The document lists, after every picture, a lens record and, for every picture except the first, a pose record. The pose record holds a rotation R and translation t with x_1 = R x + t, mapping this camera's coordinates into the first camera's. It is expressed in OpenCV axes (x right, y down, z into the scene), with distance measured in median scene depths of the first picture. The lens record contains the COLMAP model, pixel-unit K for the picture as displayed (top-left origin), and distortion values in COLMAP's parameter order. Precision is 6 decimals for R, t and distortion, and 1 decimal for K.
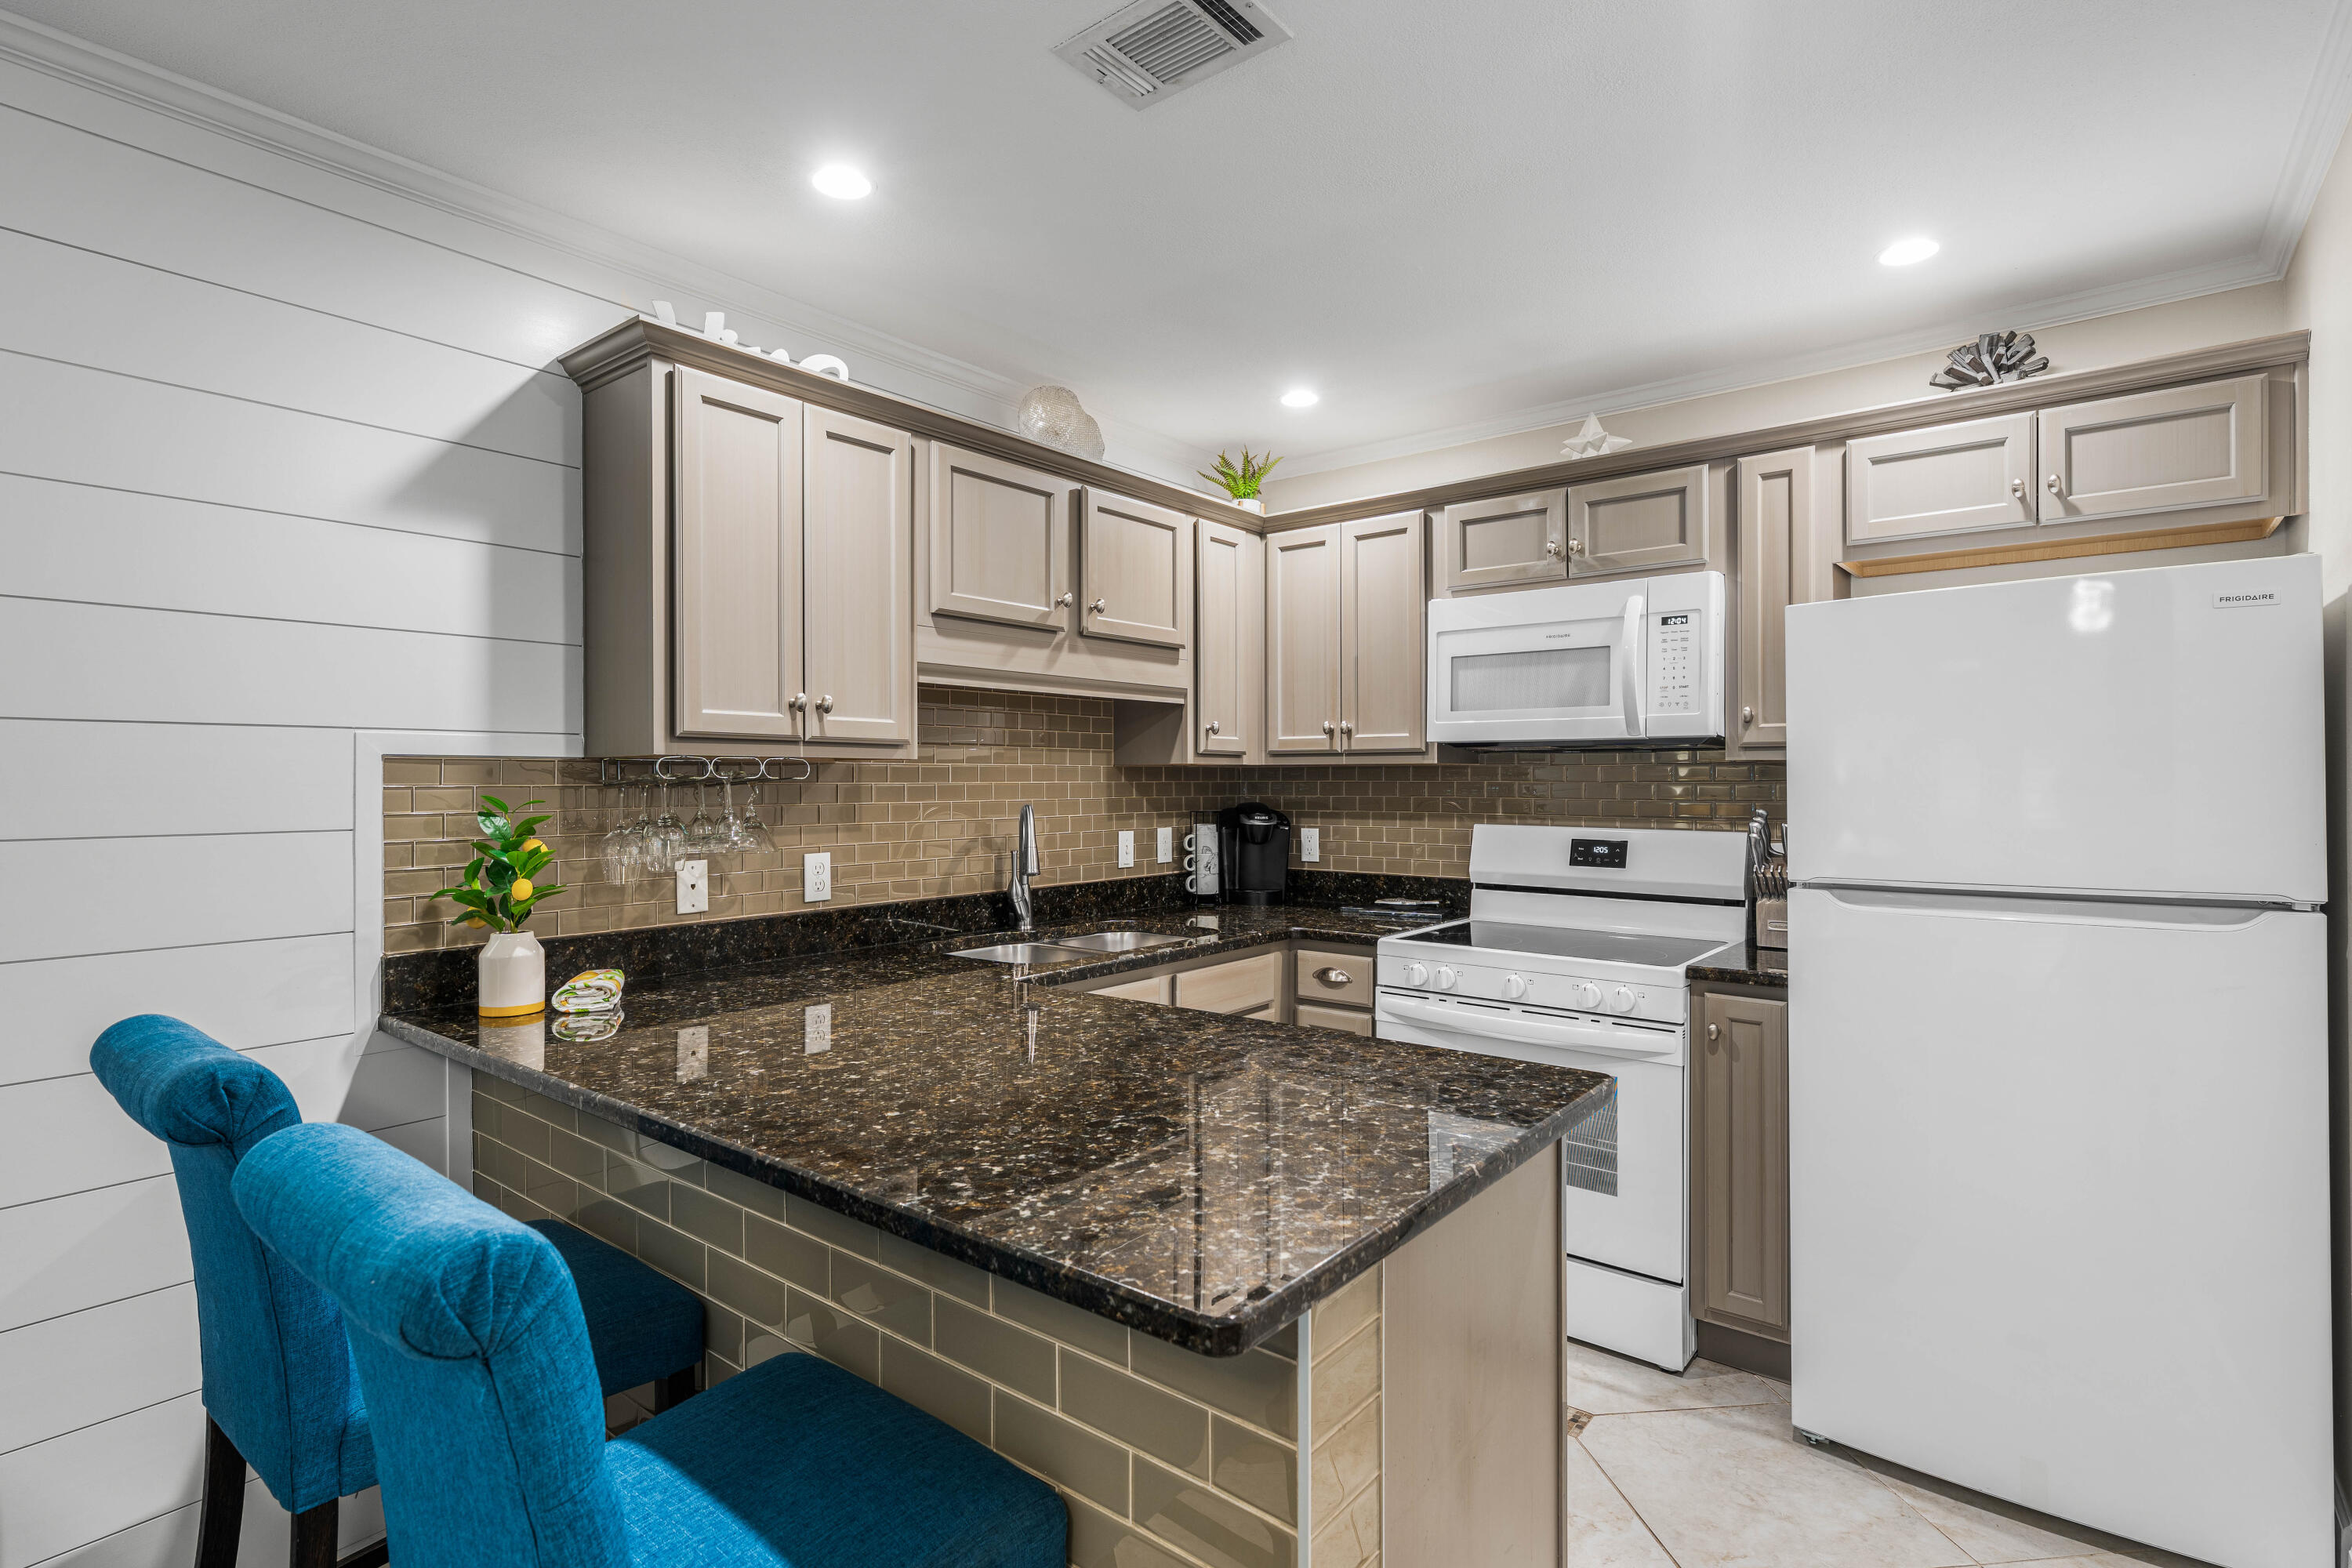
lens RADIAL K [[1138.2, 0, 1158.4], [0, 1138.2, 787.5], [0, 0, 1]] dist [0.001134, -0.000706]
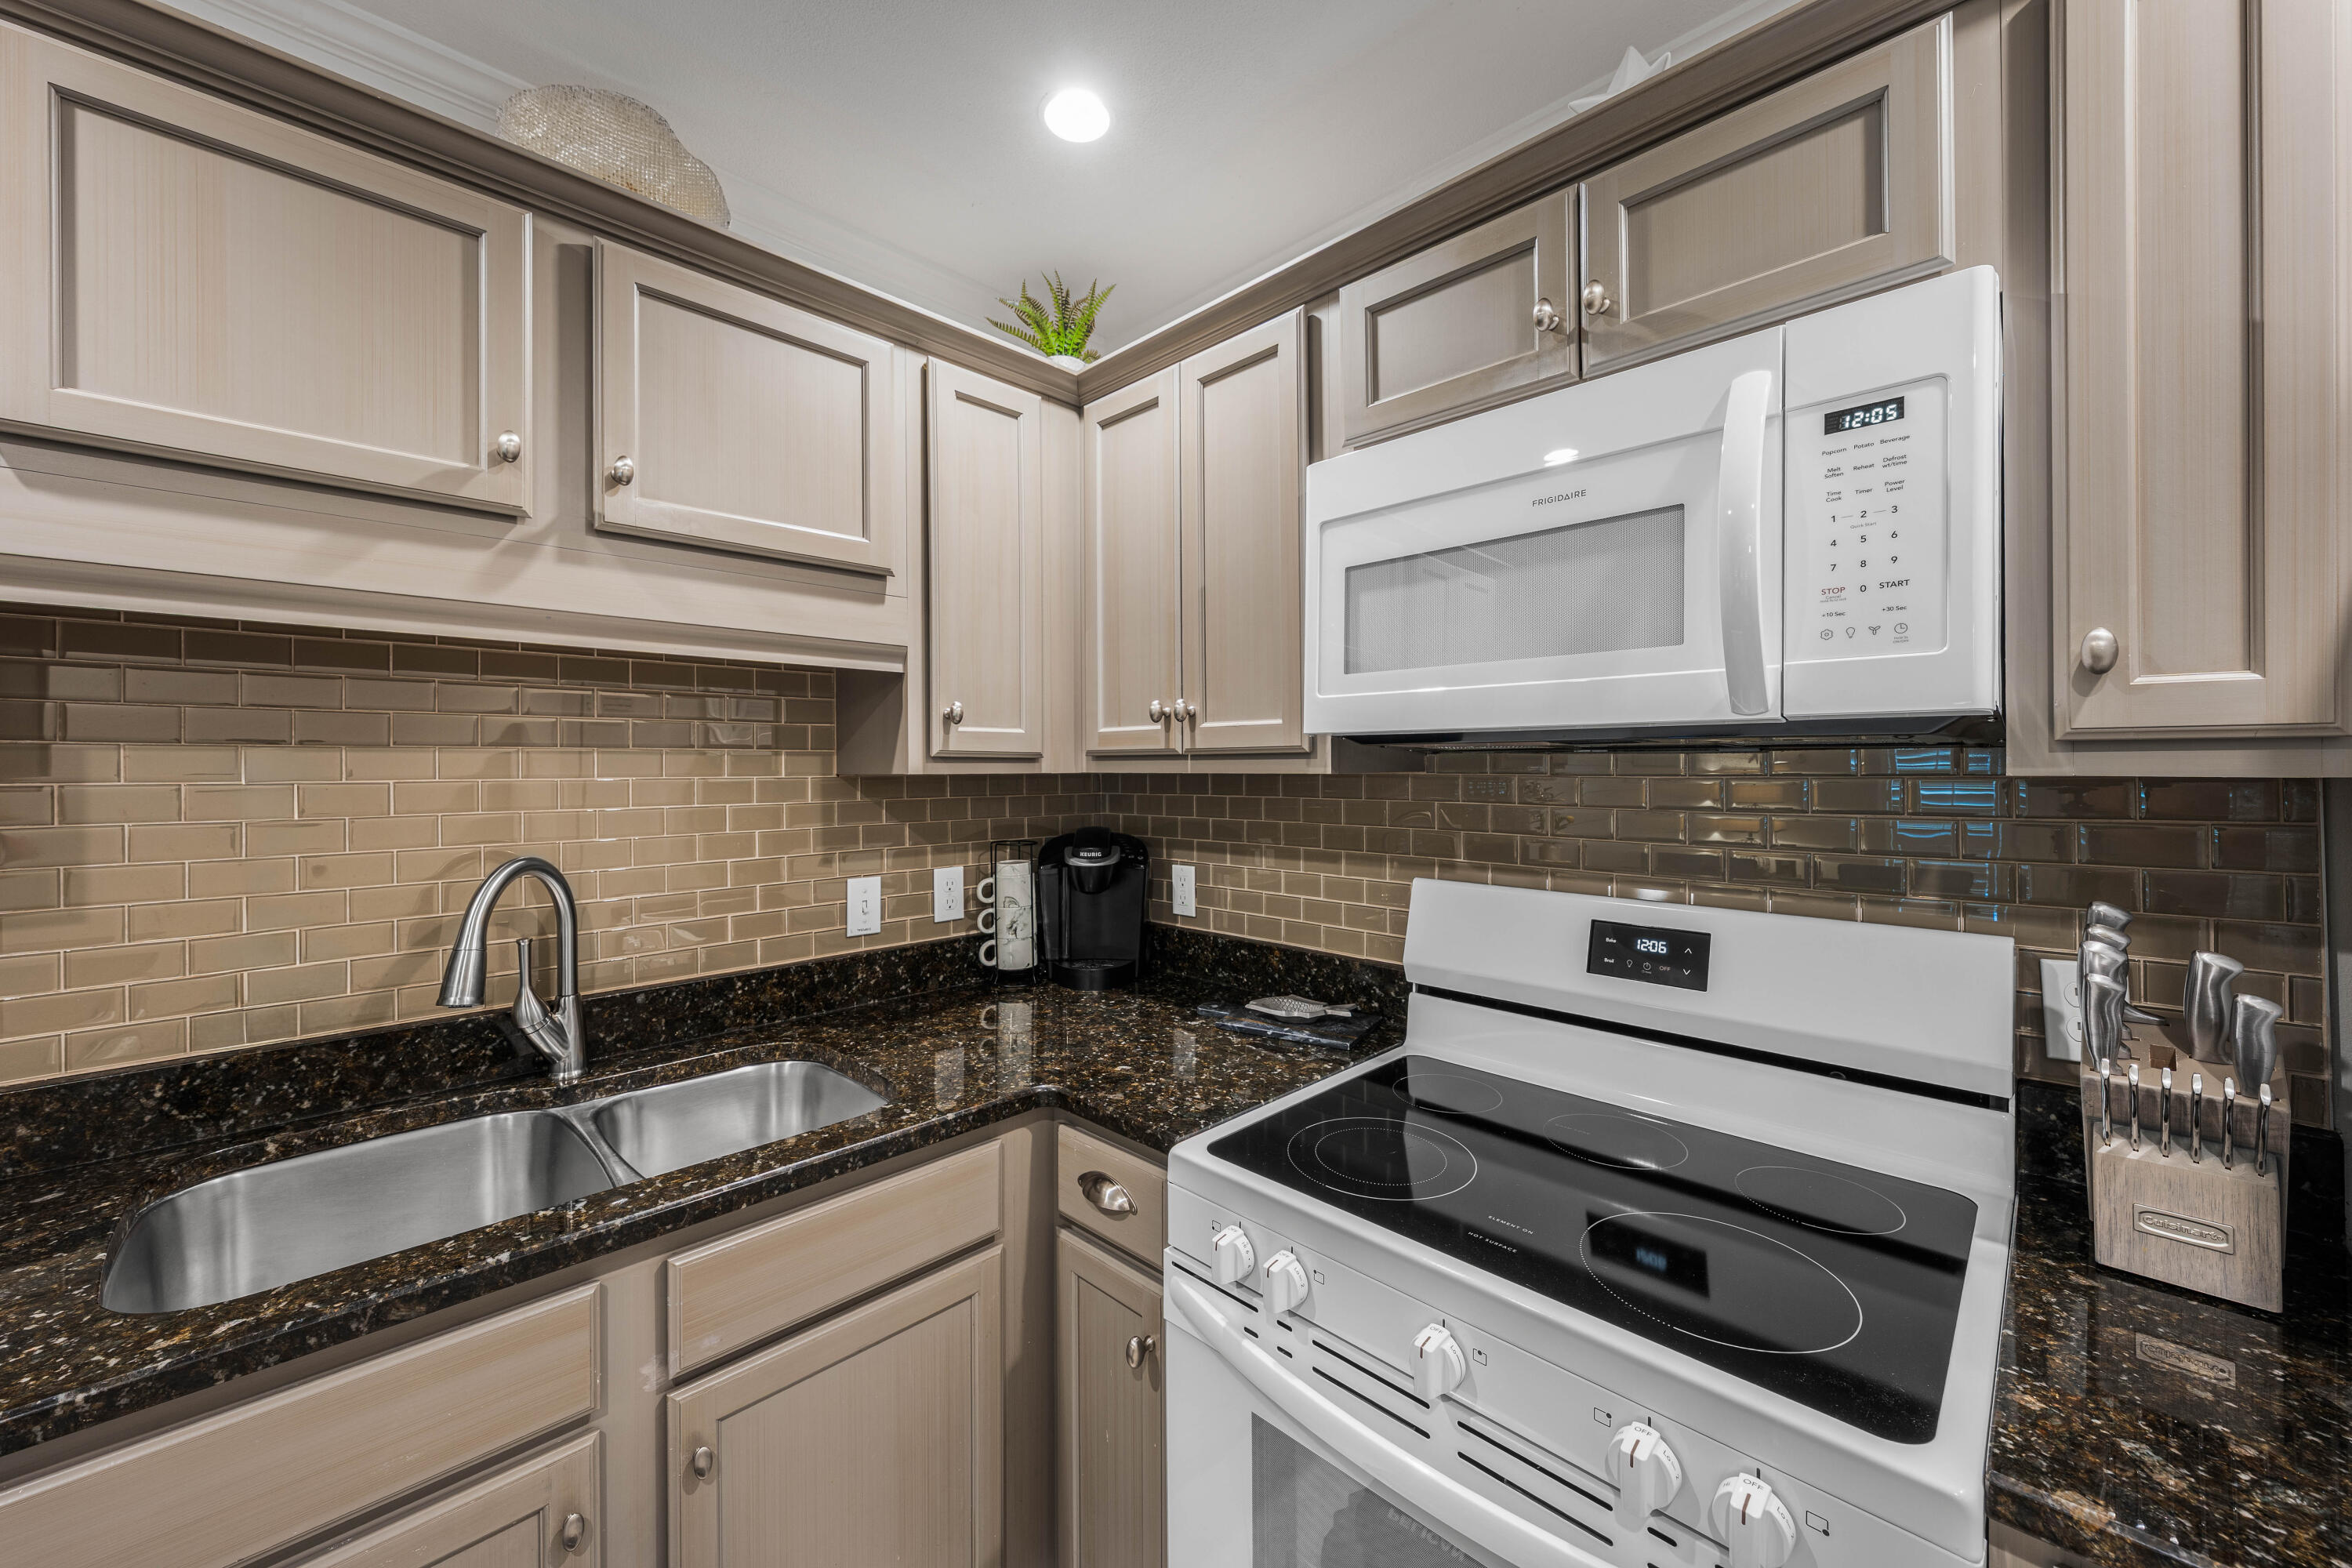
lens RADIAL K [[887.2, 0, 1166.7], [0, 887.2, 771.6], [0, 0, 1]] dist [-0.005670, -0.000607]
pose [[0.994966, -0.002110, -0.100189, 0.228914], [0.001915, 0.999996, -0.002047, -0.023597], [0.100193, 0.001845, 0.994966, 0.627838]]
